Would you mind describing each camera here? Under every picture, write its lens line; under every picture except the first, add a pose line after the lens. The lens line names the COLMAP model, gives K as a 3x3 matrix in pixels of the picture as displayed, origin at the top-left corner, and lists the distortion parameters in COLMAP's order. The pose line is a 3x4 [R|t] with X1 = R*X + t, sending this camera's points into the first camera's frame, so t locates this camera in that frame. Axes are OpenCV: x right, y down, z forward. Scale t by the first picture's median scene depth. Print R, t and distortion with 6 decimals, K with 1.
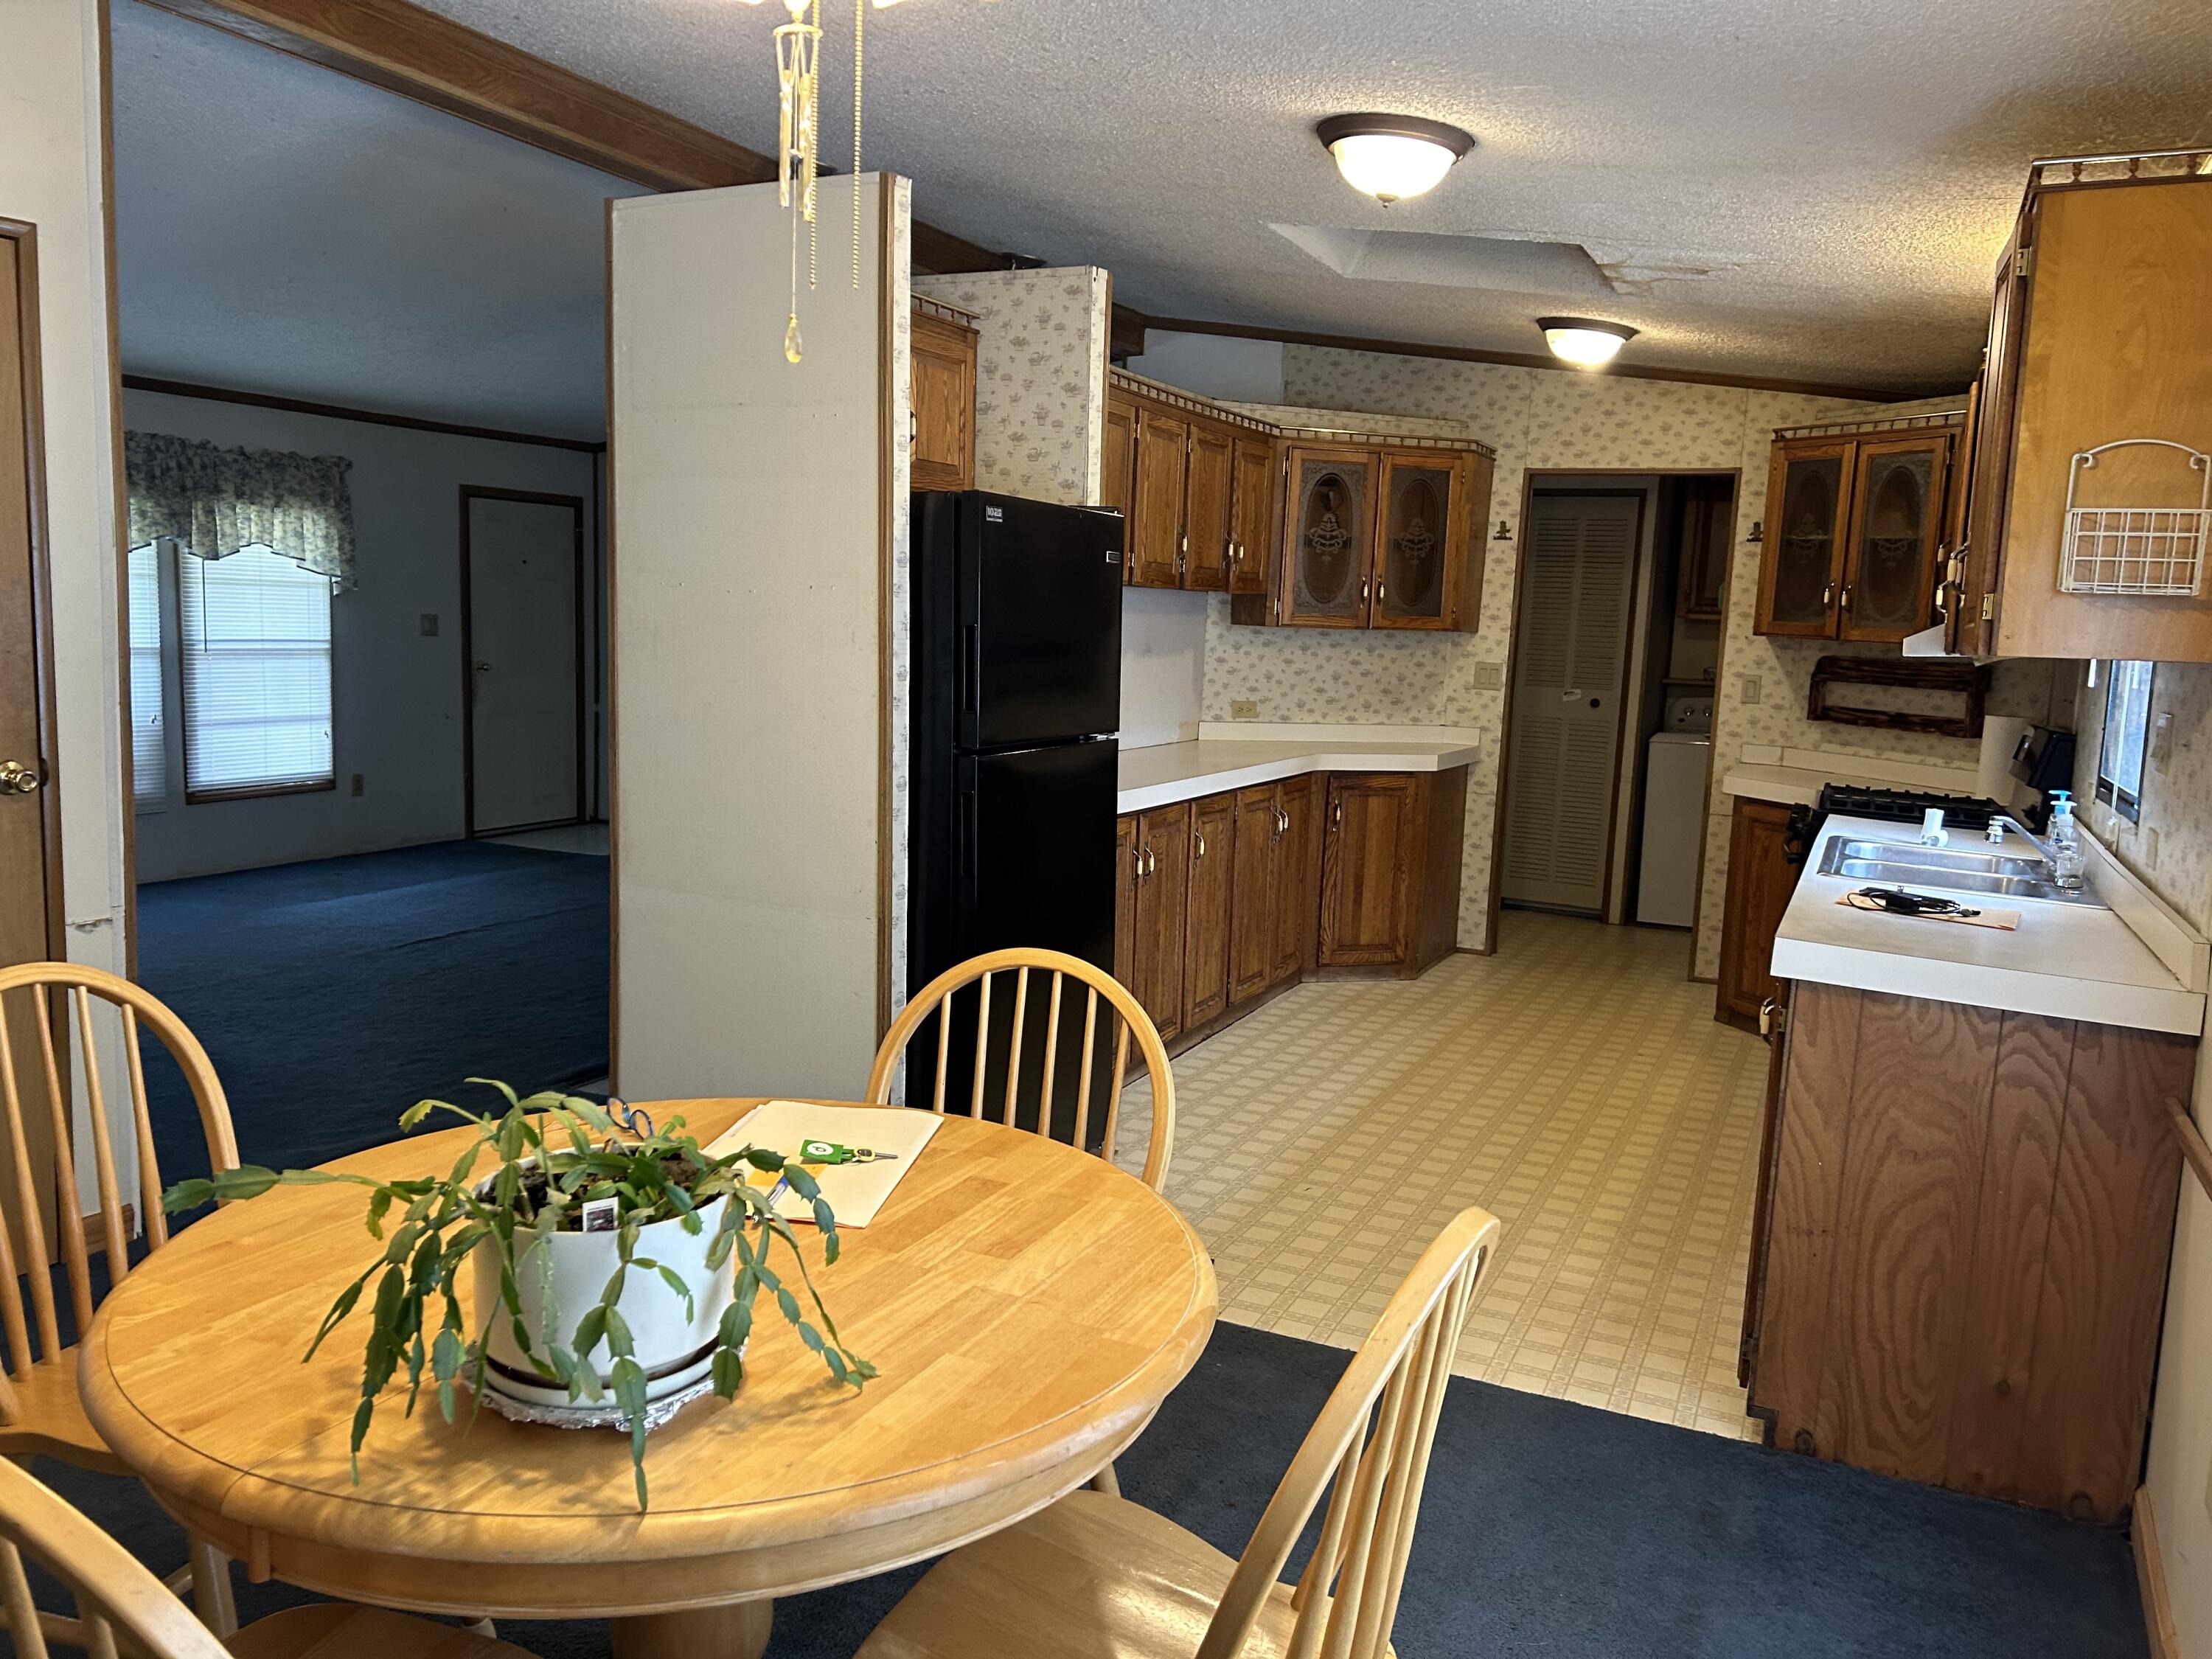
lens RADIAL K [[1675.7, 0, 1069.5], [0, 1675.7, 851.1], [0, 0, 1]] dist [0.066073, -0.055244]
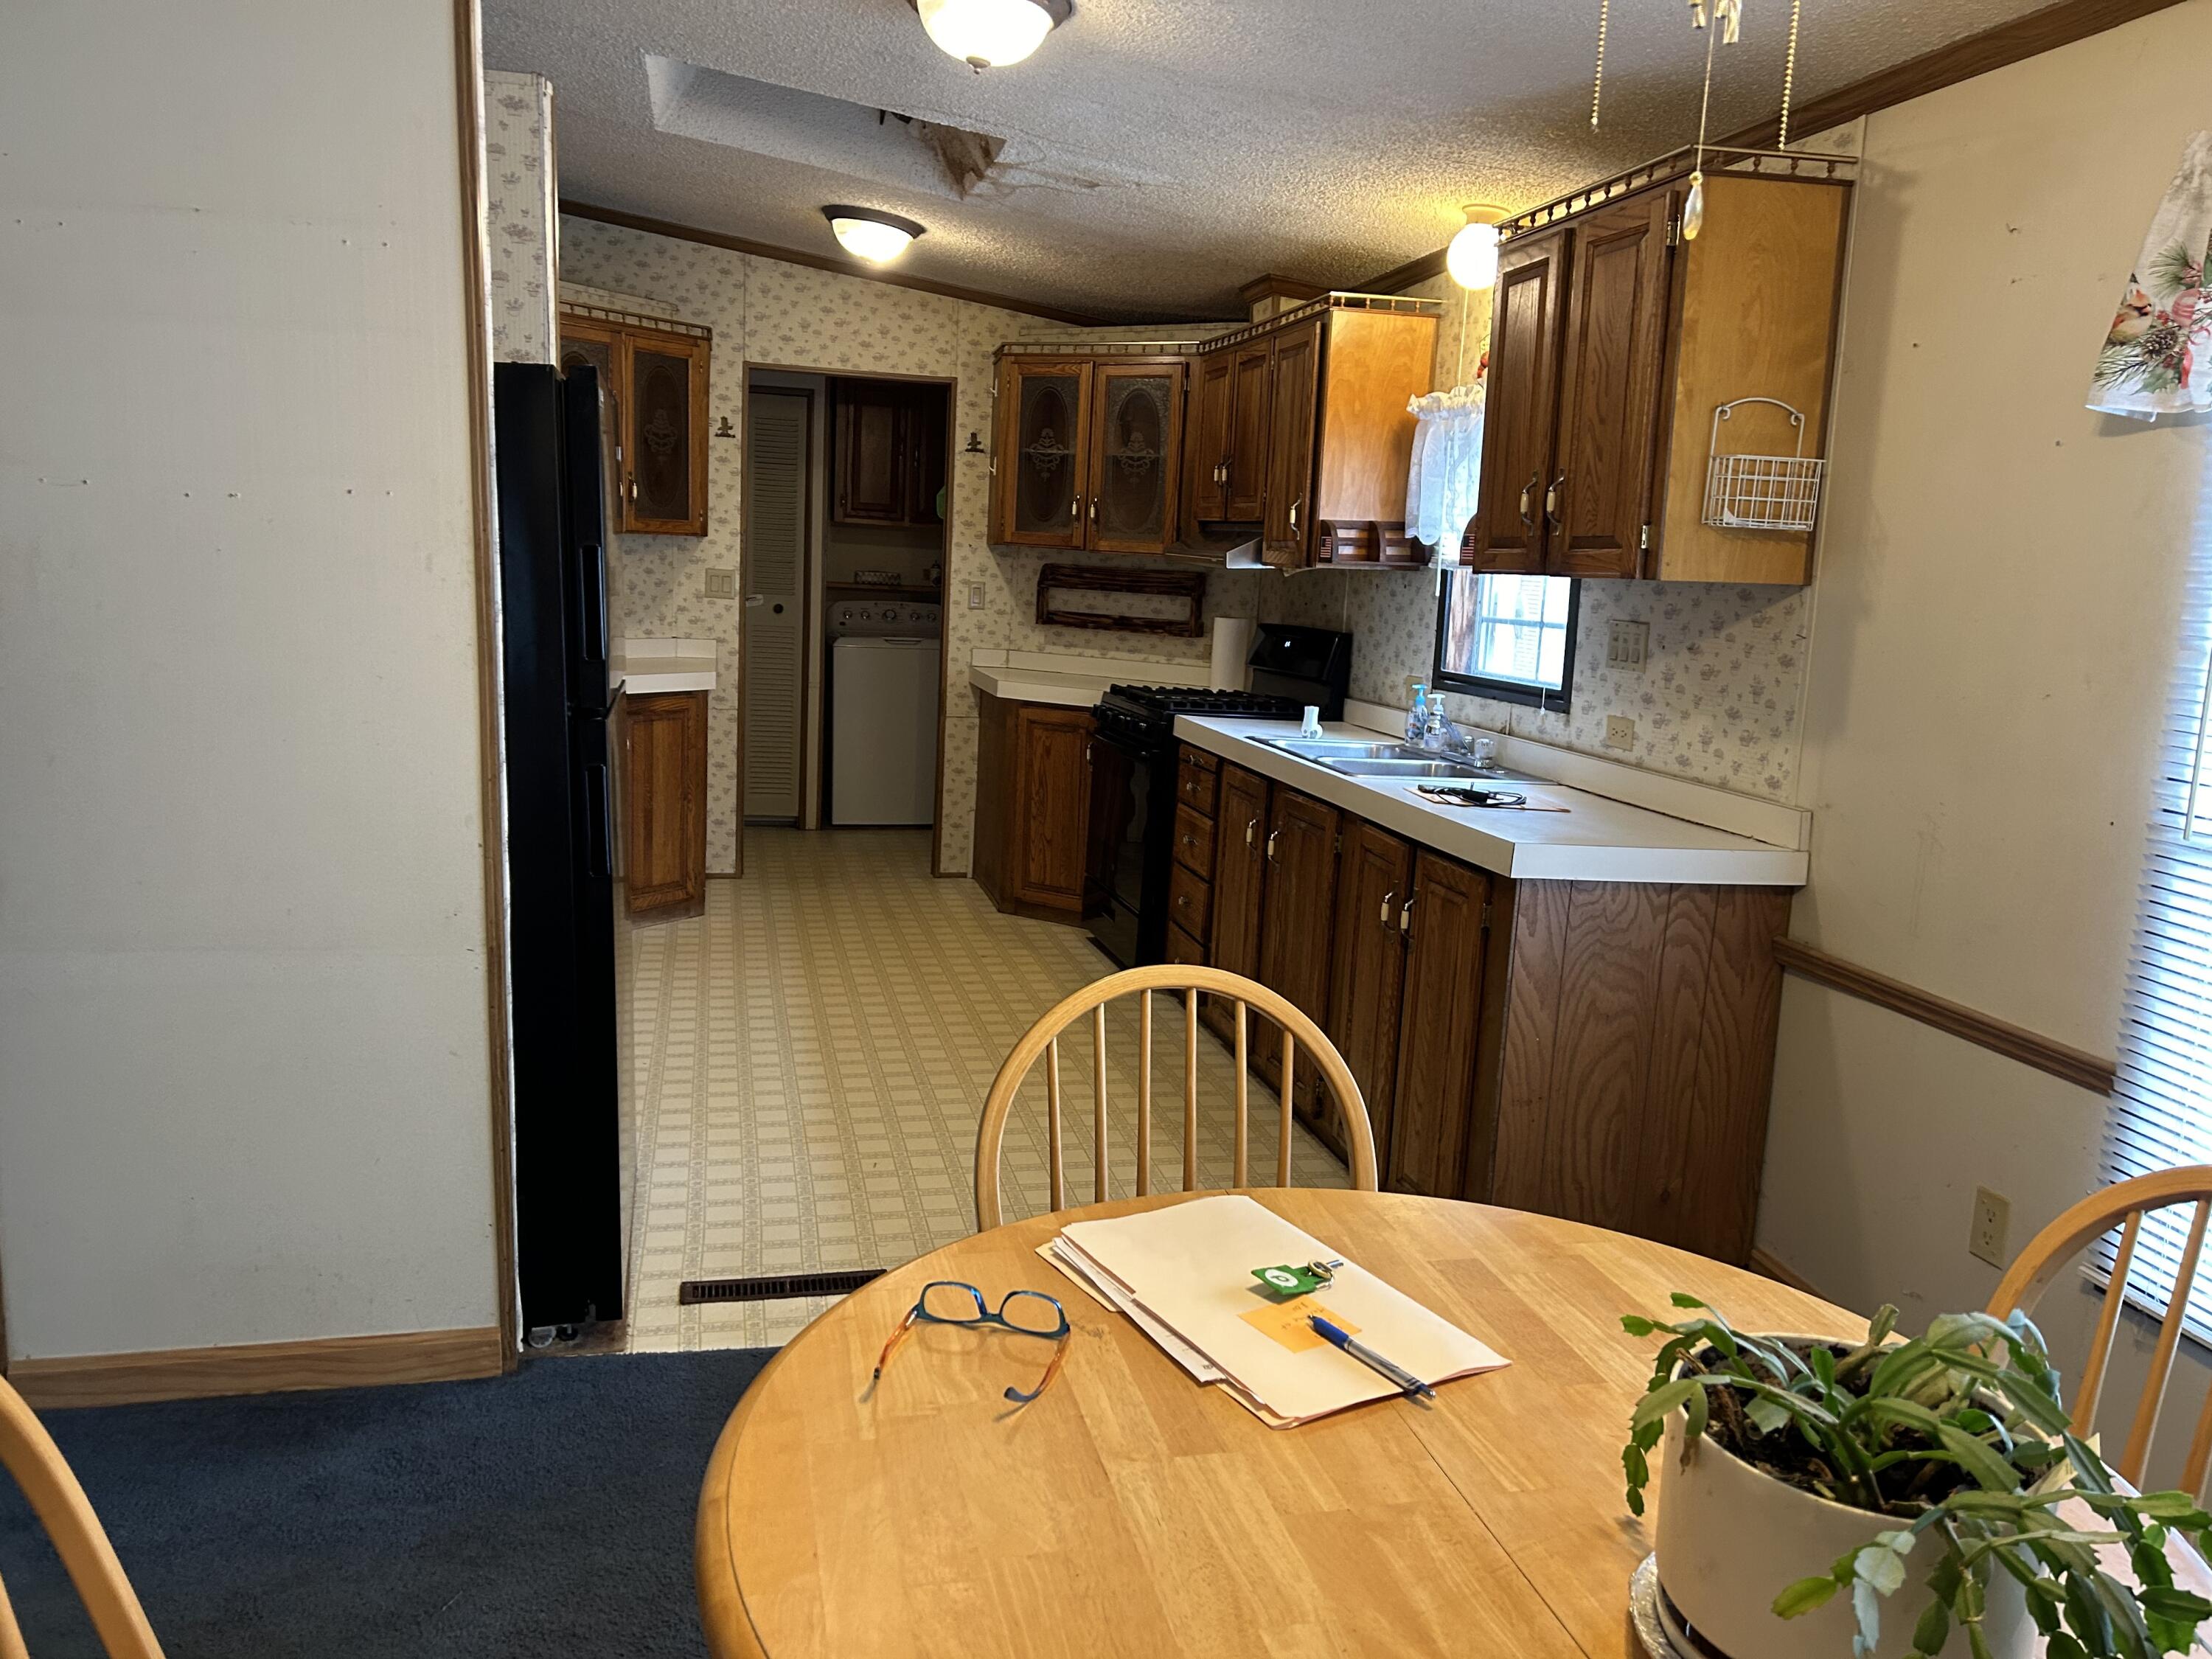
lens RADIAL K [[1675.7, 0, 1112.4], [0, 1675.7, 847.7], [0, 0, 1]] dist [0.066073, -0.055244]
pose [[0.777294, -0.113635, 0.618790, -0.213114], [0.075023, 0.993277, 0.088165, -0.028543], [-0.624648, -0.022106, 0.780593, 0.149141]]
